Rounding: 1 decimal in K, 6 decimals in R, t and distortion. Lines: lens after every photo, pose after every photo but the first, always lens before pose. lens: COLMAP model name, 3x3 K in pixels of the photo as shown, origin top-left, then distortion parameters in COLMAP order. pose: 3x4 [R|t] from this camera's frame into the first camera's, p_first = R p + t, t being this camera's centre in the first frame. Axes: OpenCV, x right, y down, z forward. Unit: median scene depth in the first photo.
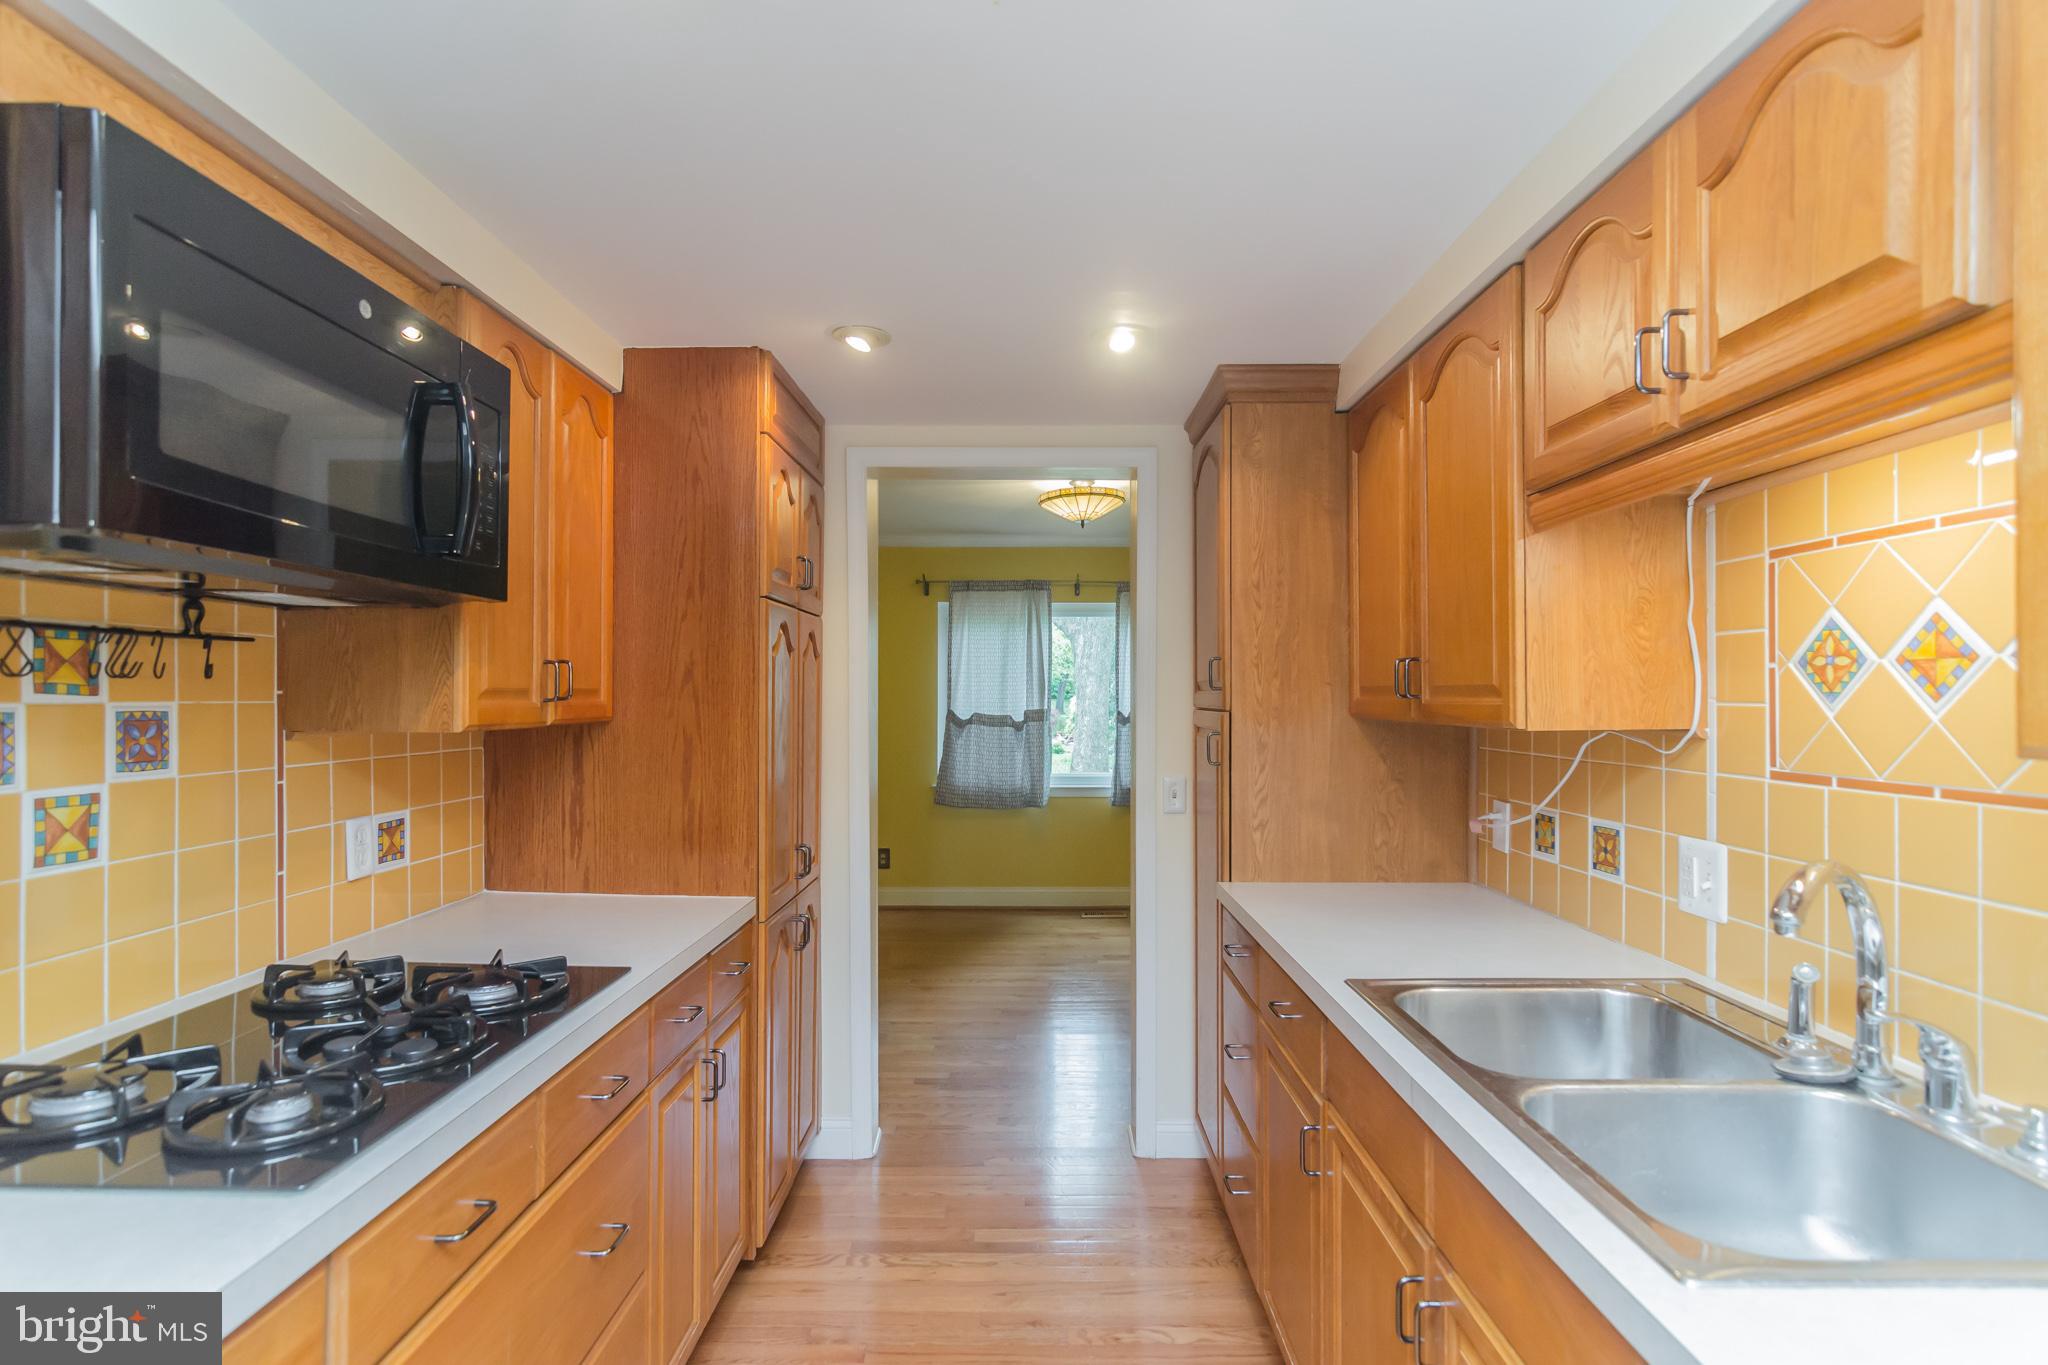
lens RADIAL K [[1000.6, 0, 1025.0], [0, 1000.6, 689.6], [0, 0, 1]] dist [0.000800, 0.000194]
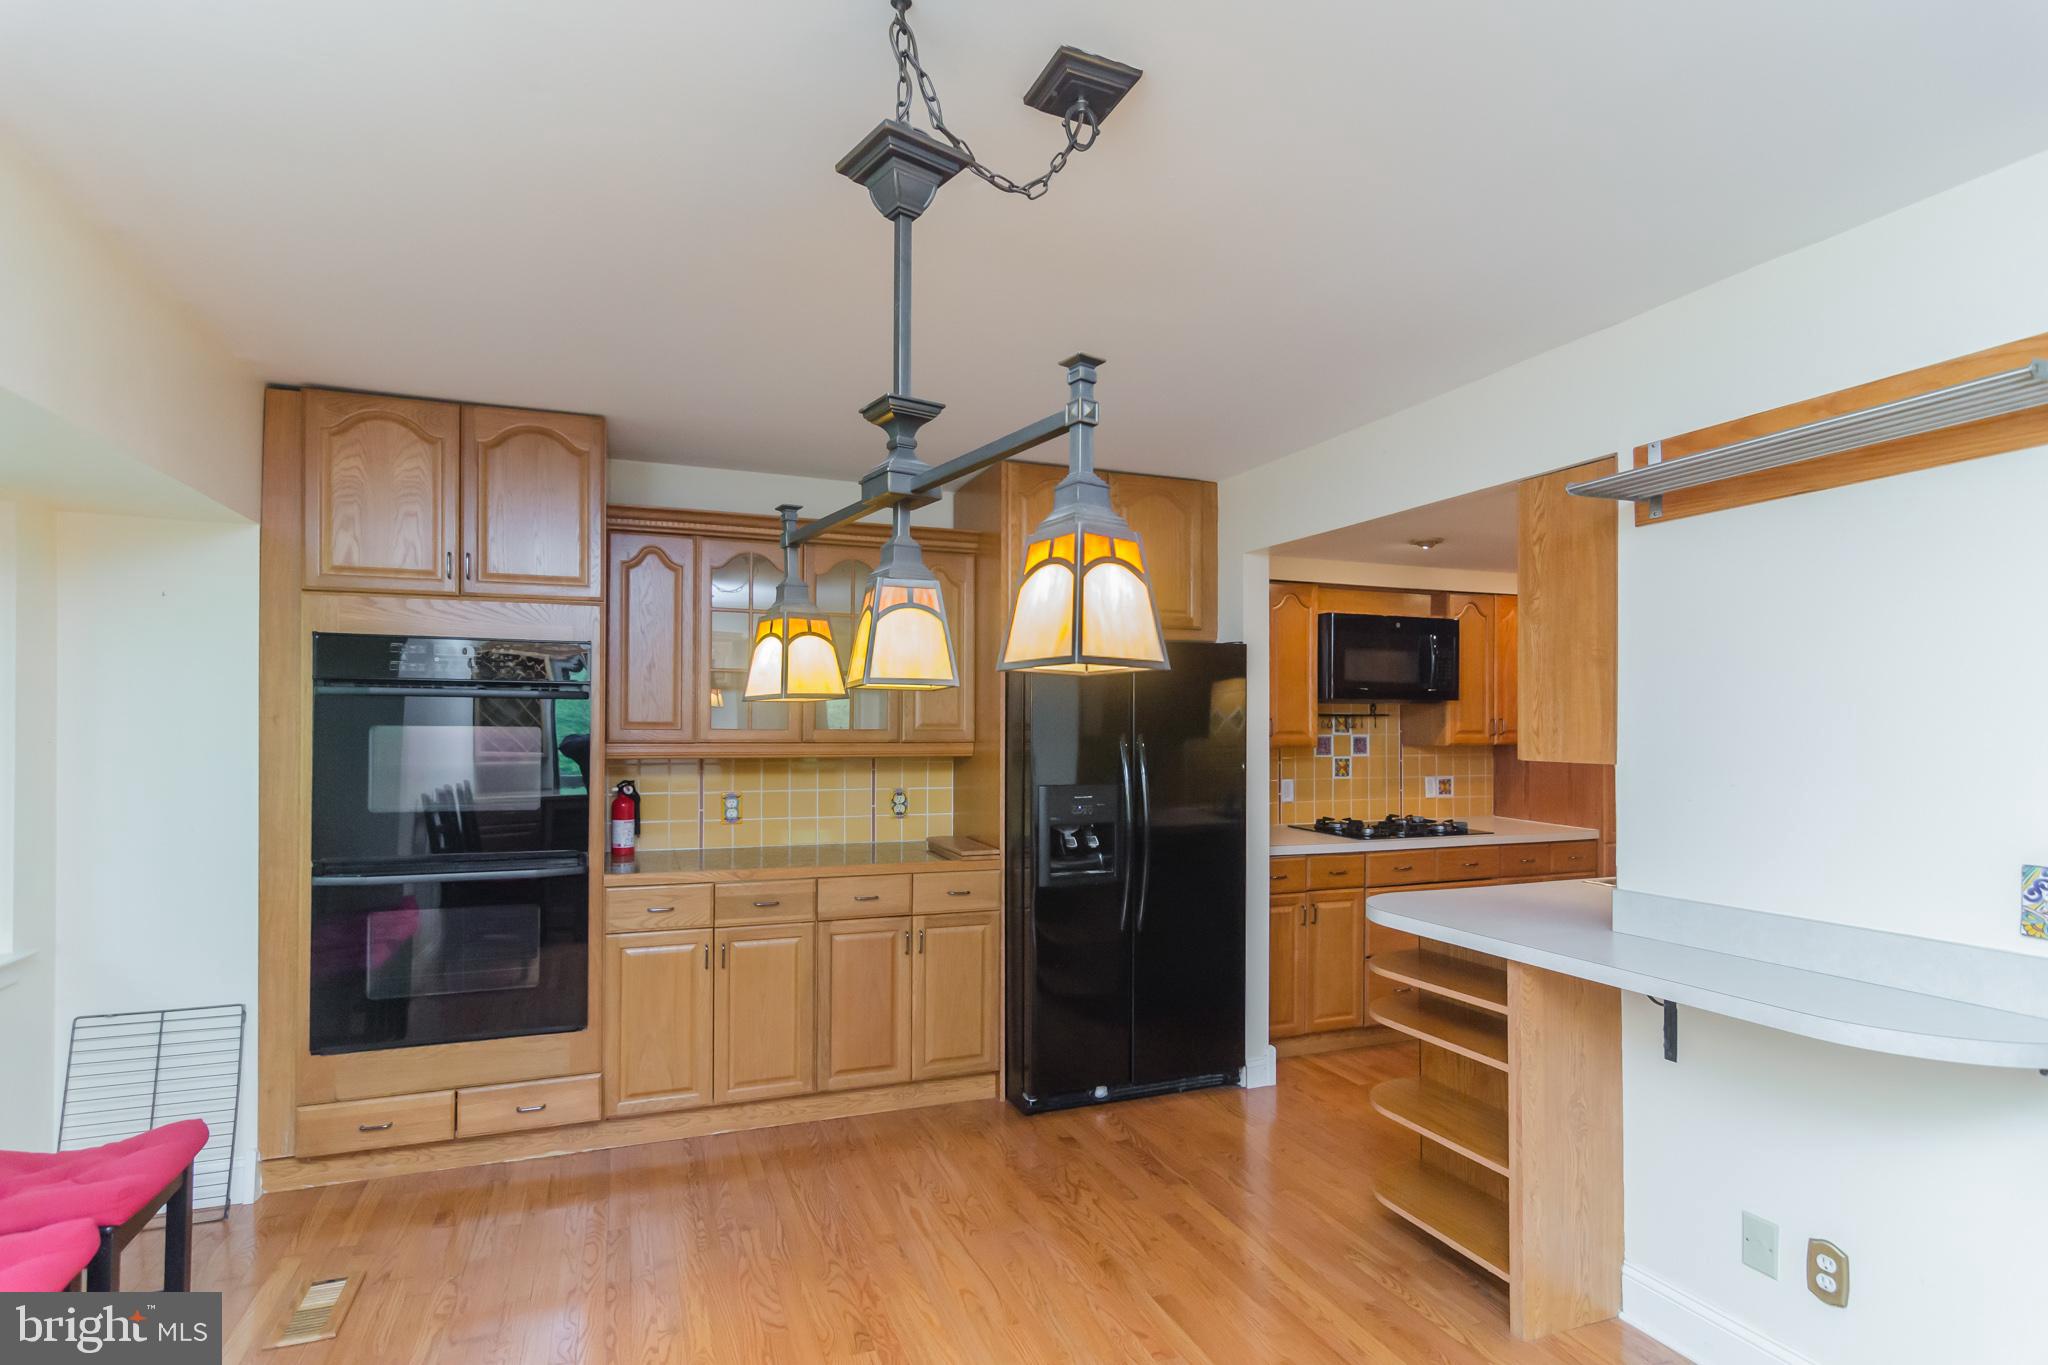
lens RADIAL K [[1000.6, 0, 1021.8], [0, 1000.6, 698.5], [0, 0, 1]] dist [0.000800, 0.000194]
pose [[0.377527, -0.020989, -0.925761, 1.946467], [0.005574, 0.999776, -0.020394, -0.049787], [0.925982, 0.002539, 0.377560, -1.448239]]
